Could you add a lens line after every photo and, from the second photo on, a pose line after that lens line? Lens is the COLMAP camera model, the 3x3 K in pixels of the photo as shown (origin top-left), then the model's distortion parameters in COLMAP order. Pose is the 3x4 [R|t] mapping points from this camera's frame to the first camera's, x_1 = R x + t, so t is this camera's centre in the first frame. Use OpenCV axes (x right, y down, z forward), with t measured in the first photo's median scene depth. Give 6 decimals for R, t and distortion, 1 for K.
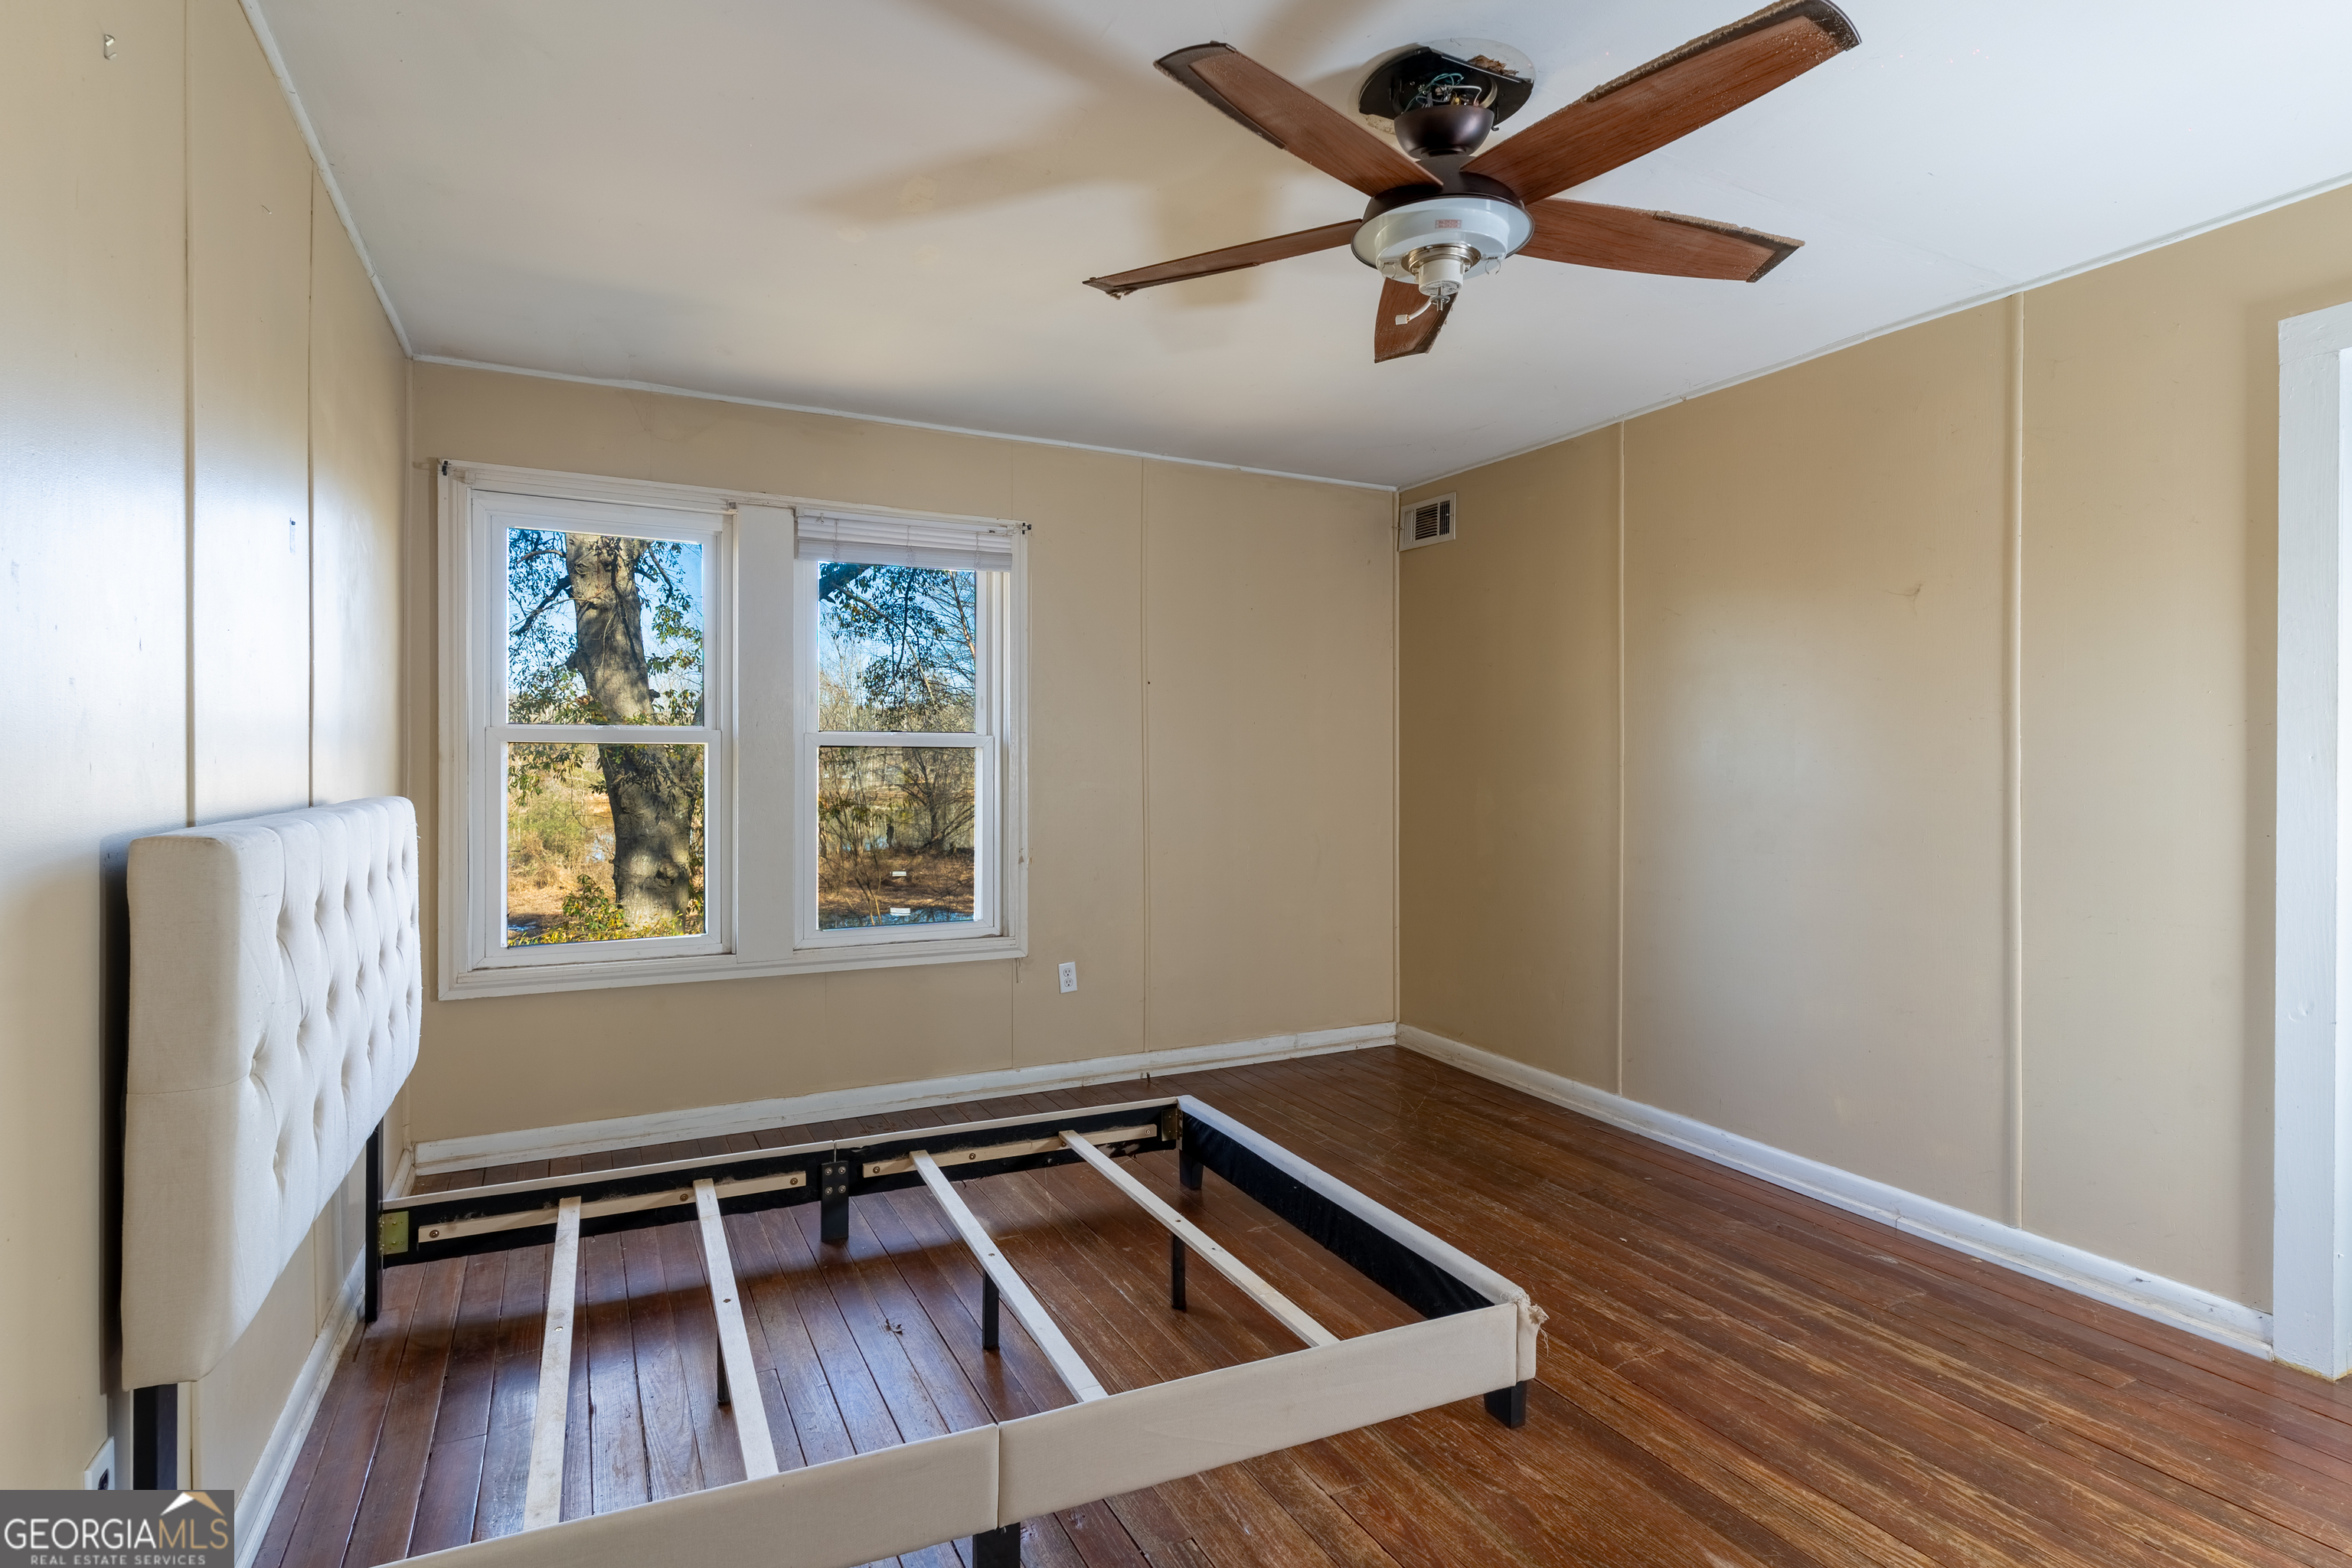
lens RADIAL K [[1167.4, 0, 1172.4], [0, 1167.4, 757.6], [0, 0, 1]] dist [0.010601, -0.000073]
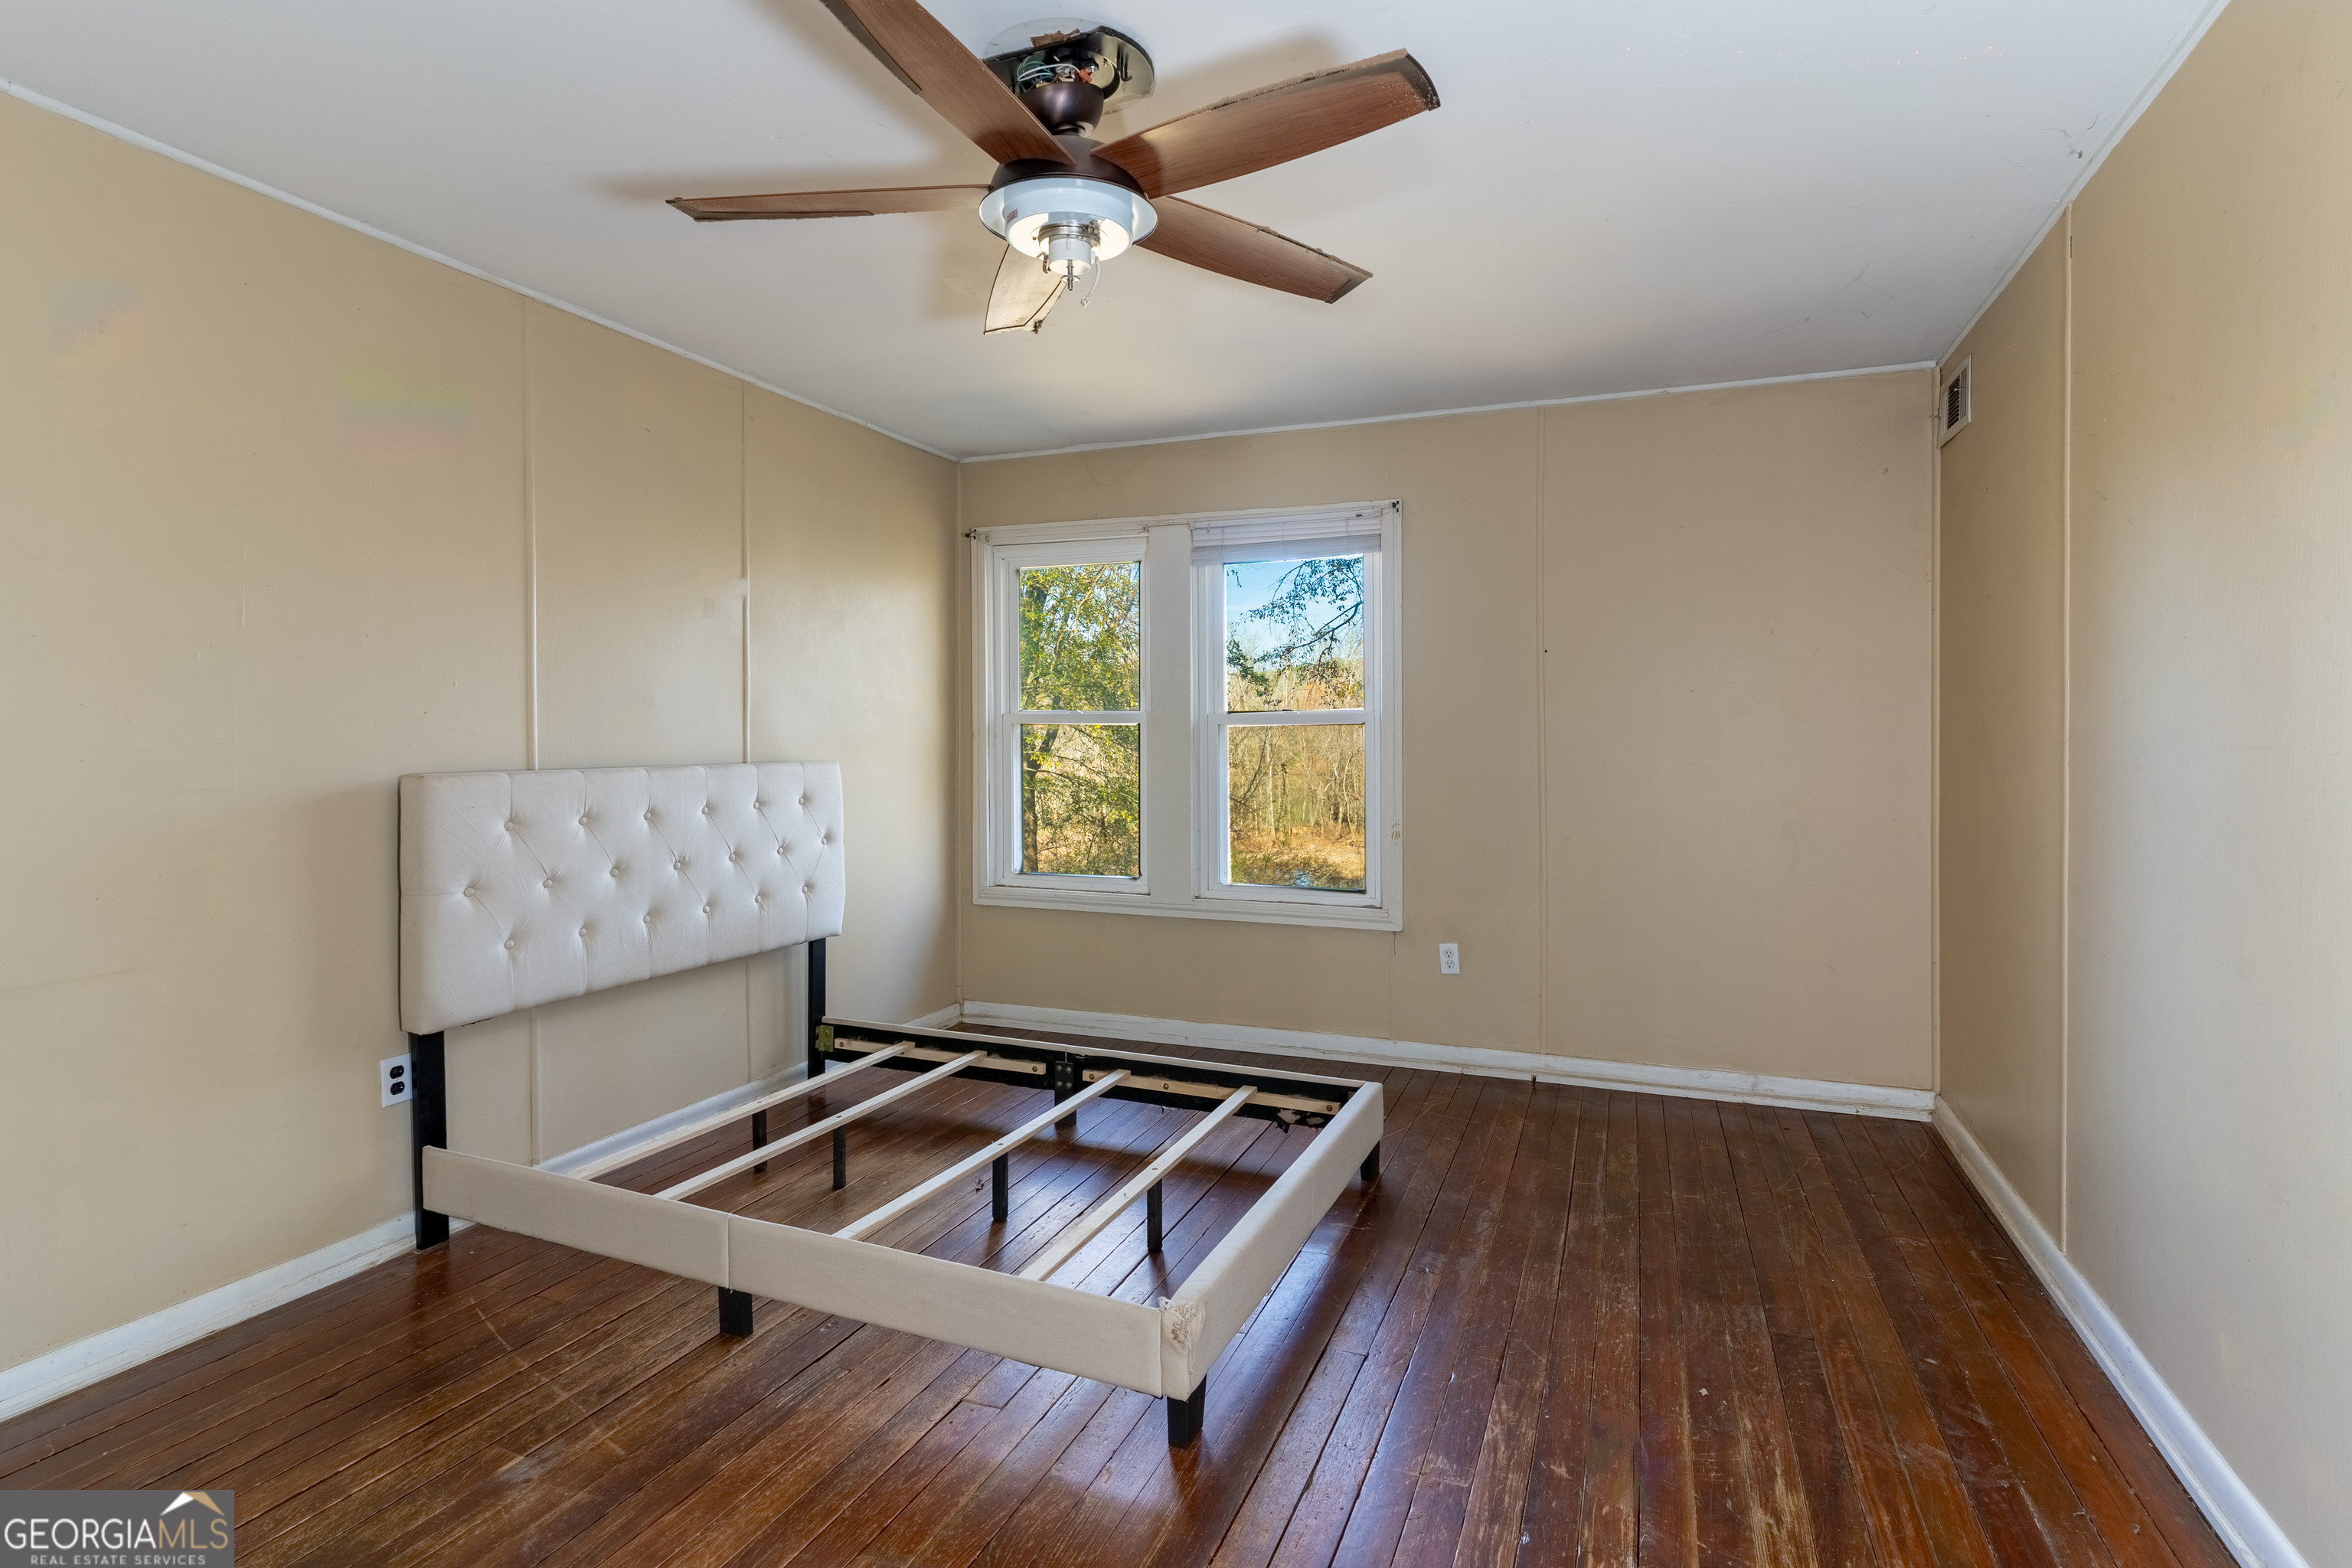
lens RADIAL K [[1153.3, 0, 1173.1], [0, 1153.3, 746.3], [0, 0, 1]] dist [0.002823, 0.000668]
pose [[0.667516, 0.005459, -0.744576, 0.599173], [0.004130, 0.999931, 0.011034, -0.001551], [0.744584, -0.010440, 0.667447, 0.235090]]
